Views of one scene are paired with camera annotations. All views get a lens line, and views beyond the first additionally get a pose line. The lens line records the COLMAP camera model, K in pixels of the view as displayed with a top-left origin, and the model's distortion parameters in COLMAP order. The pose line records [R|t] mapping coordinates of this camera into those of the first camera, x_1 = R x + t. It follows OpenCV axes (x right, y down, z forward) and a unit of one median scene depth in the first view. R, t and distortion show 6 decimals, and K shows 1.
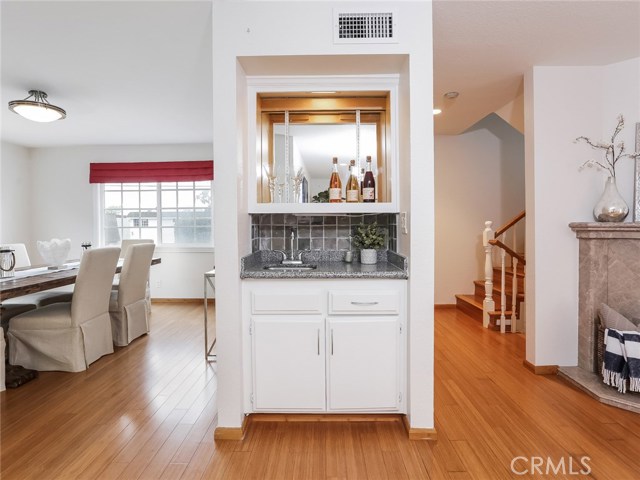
lens RADIAL K [[341.6, 0, 328.1], [0, 341.6, 232.5], [0, 0, 1]] dist [-0.027102, 0.008582]
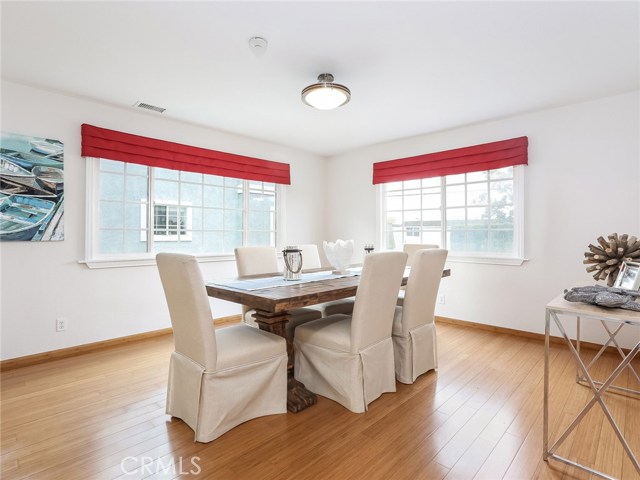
lens RADIAL K [[341.6, 0, 322.6], [0, 341.6, 237.7], [0, 0, 1]] dist [-0.027102, 0.008582]
pose [[0.726333, 0.010087, -0.687269, -0.227577], [-0.018588, 0.999815, -0.004971, 0.019007], [0.687091, 0.016386, 0.726386, 0.318663]]
